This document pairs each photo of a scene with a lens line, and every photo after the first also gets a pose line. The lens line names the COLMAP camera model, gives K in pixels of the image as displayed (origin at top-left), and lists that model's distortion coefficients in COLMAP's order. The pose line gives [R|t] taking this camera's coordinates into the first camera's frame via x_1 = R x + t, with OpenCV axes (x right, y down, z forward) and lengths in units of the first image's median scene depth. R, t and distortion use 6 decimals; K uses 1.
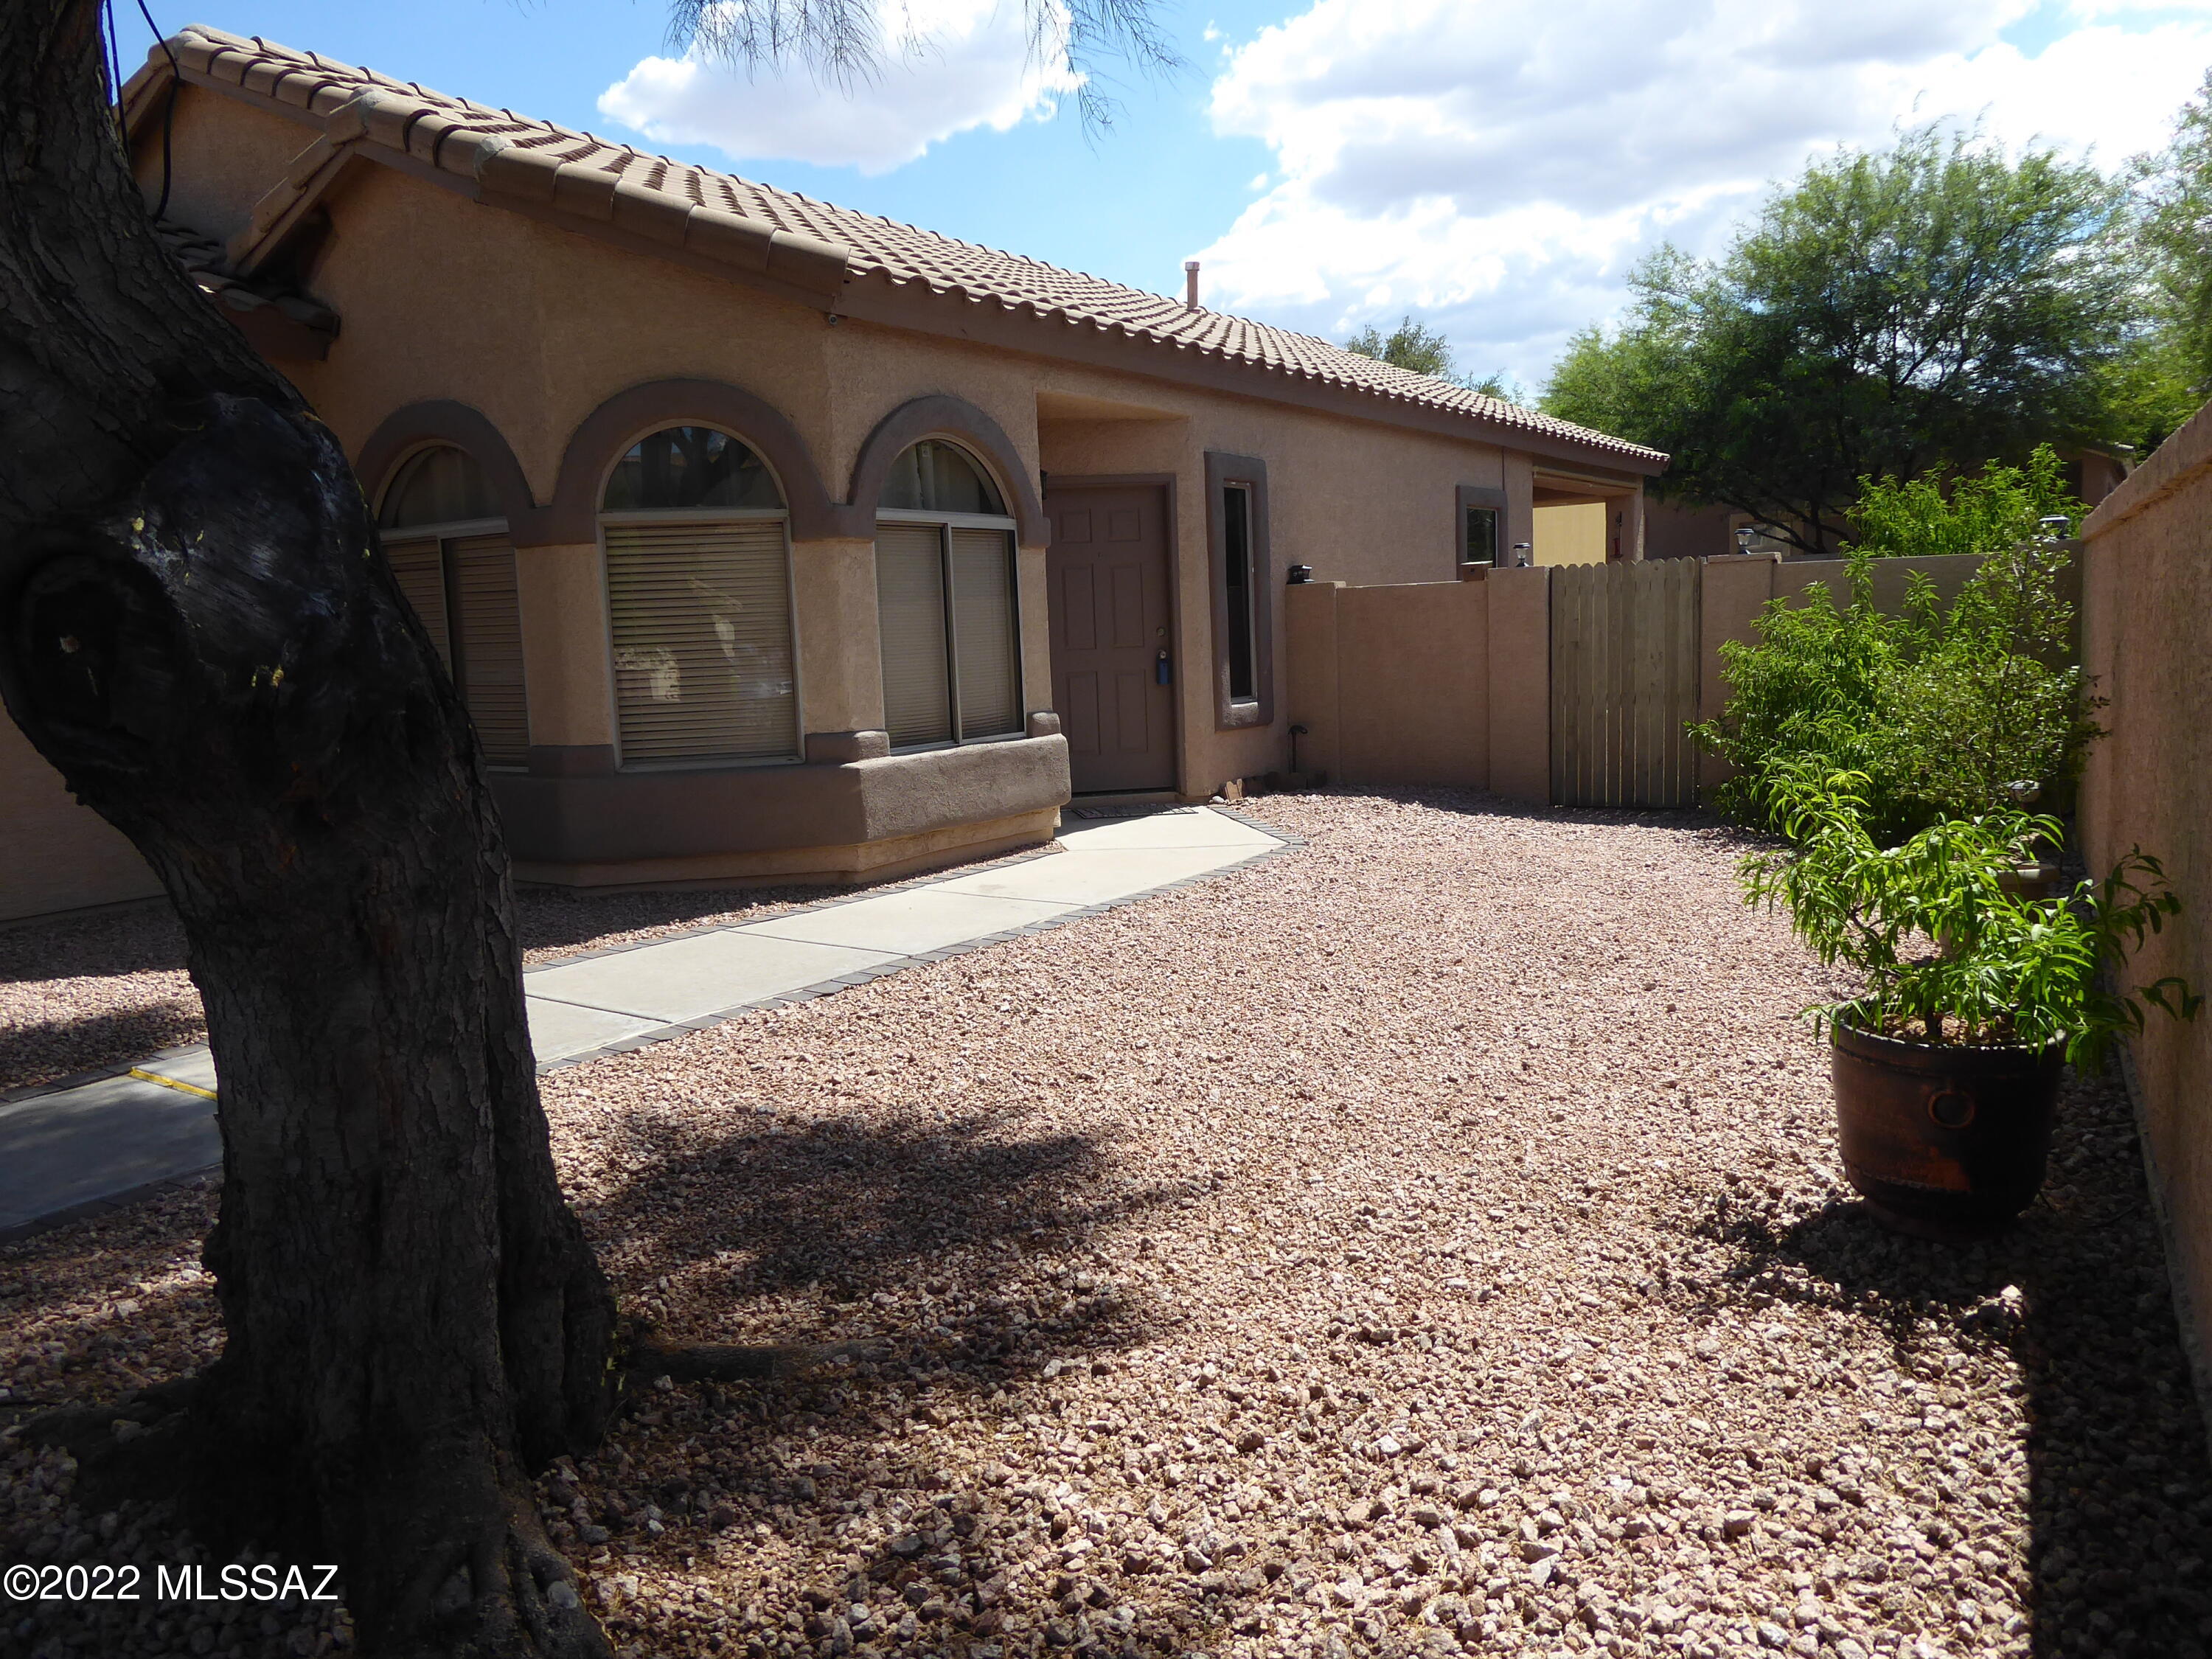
lens RADIAL K [[1625.7, 0, 1107.8], [0, 1625.7, 804.1], [0, 0, 1]] dist [0.003163, 0.002120]
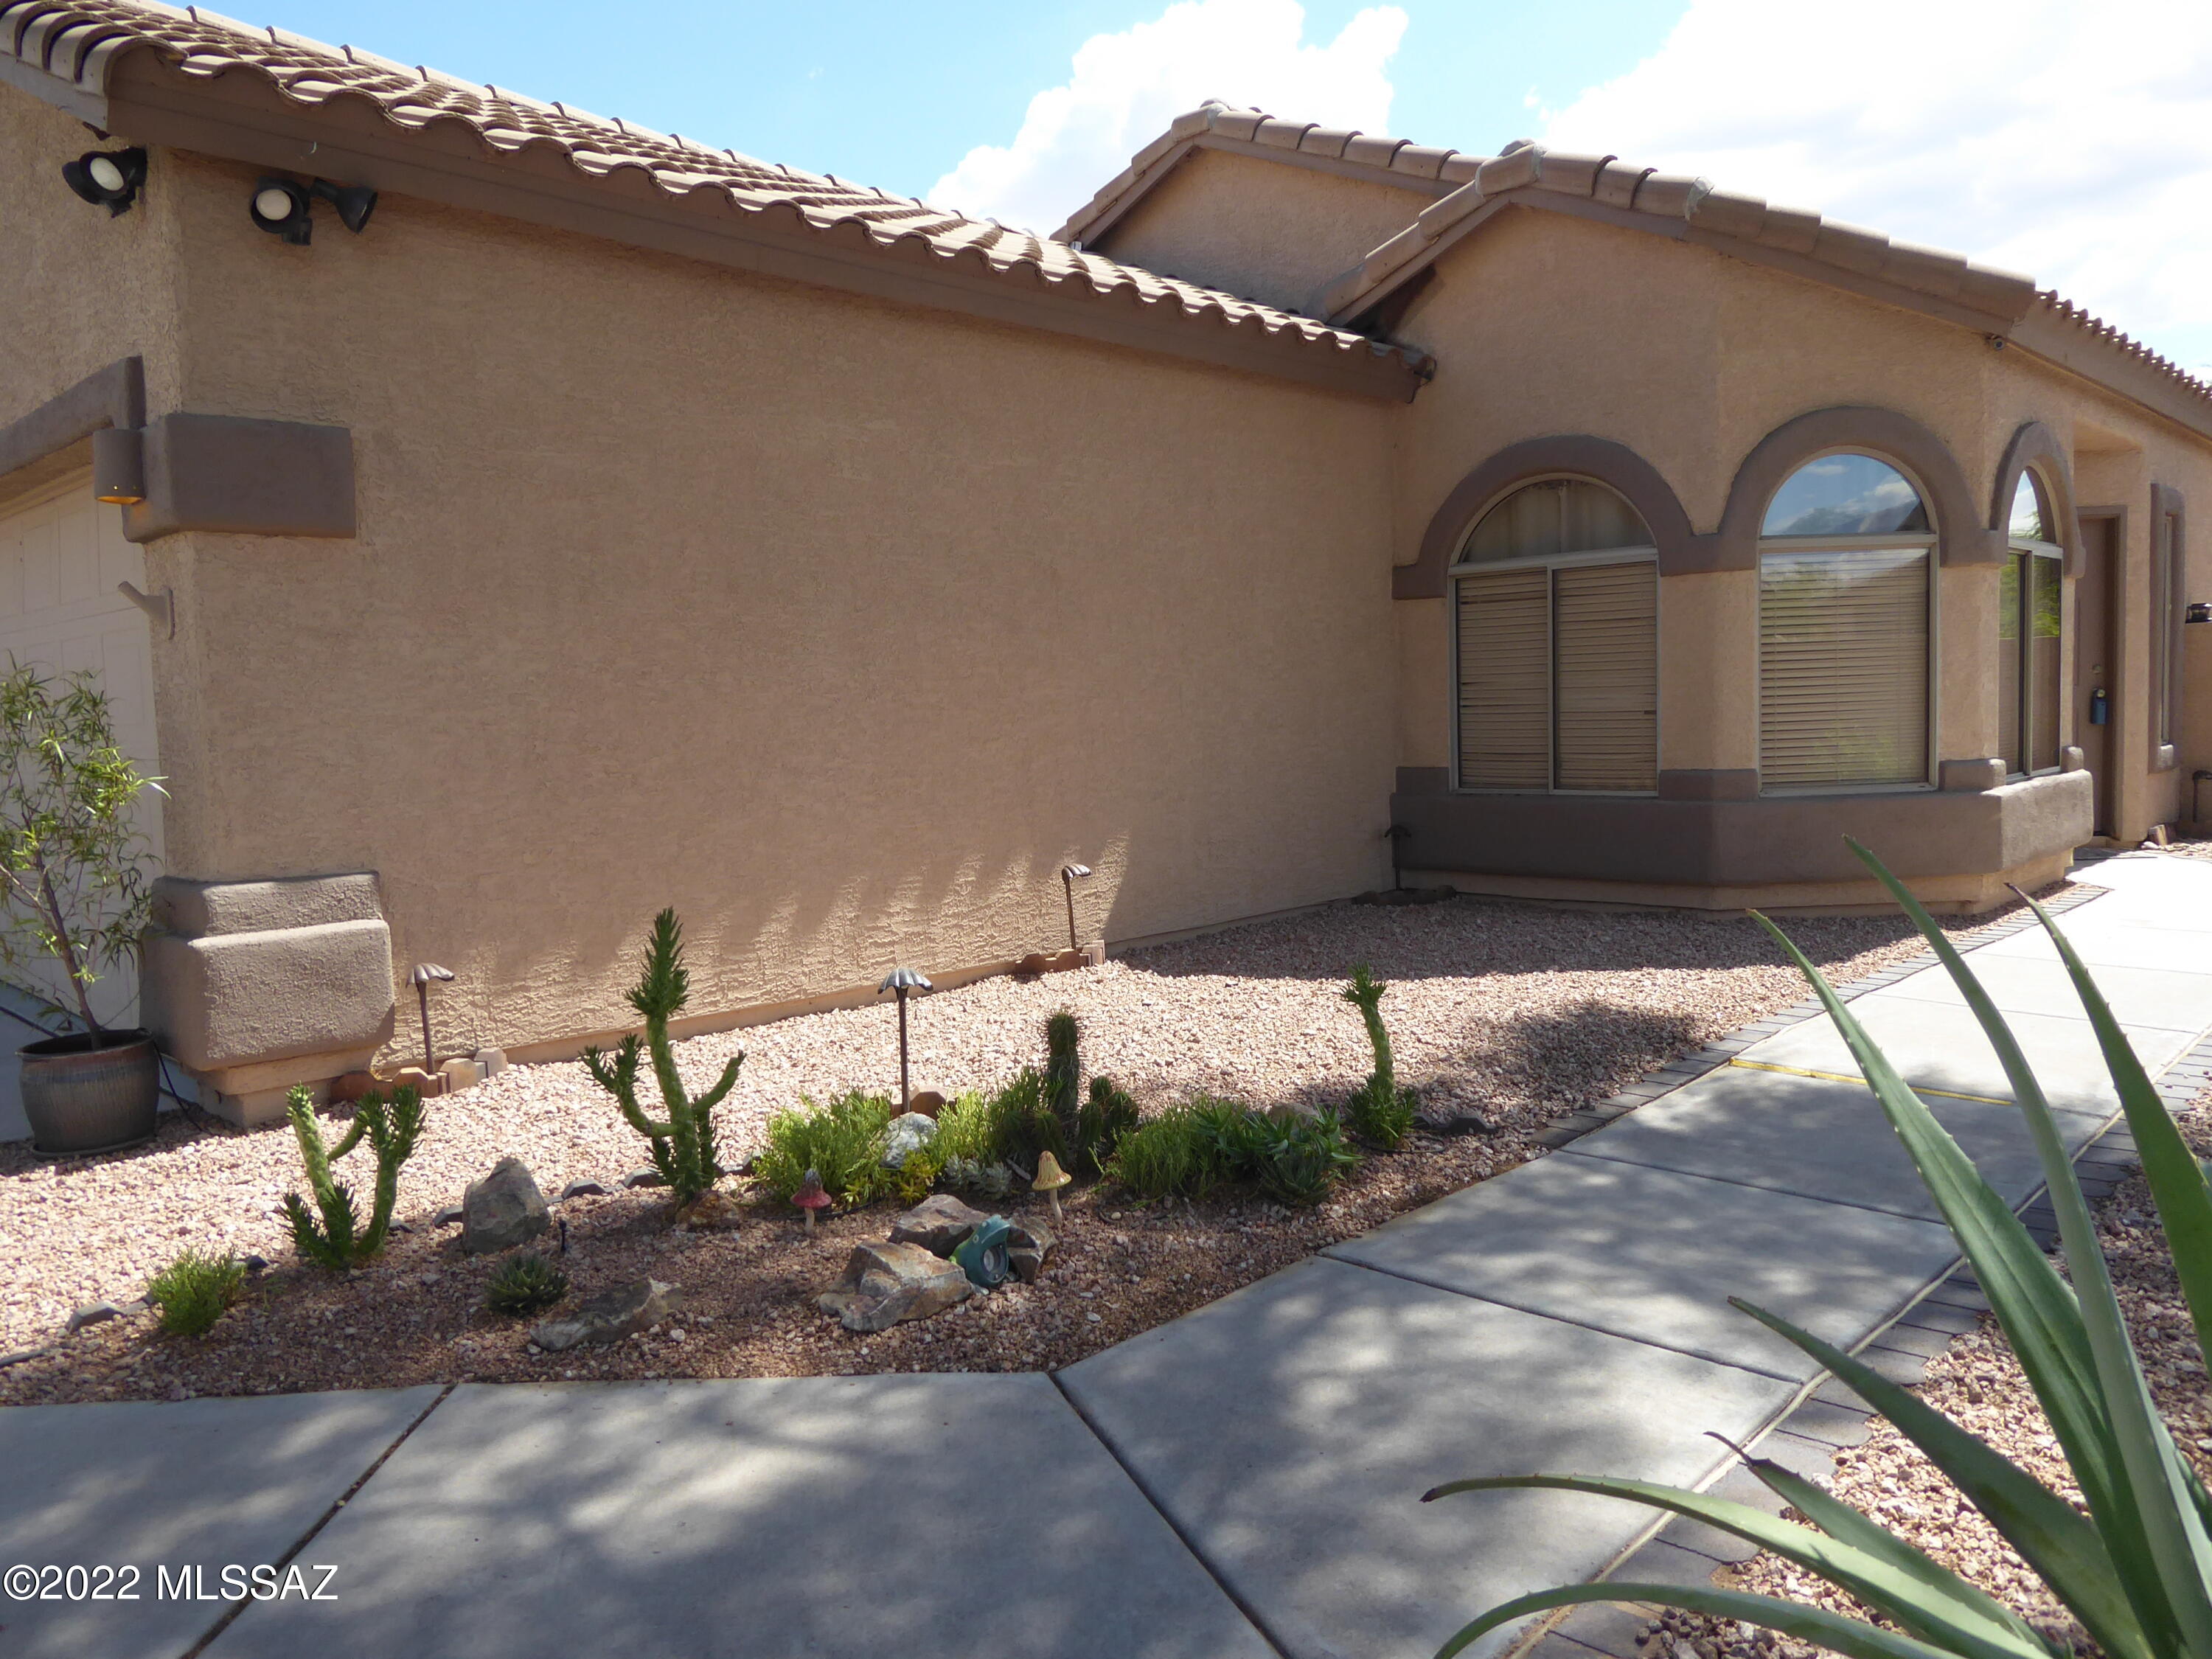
lens RADIAL K [[1650.0, 0, 1105.2], [0, 1650.0, 796.5], [0, 0, 1]] dist [0.022689, -0.004390]
pose [[0.991053, 0.009991, -0.133092, -0.558796], [-0.016810, 0.998597, -0.050208, 0.038249], [0.132403, 0.051997, 0.989831, -0.065426]]
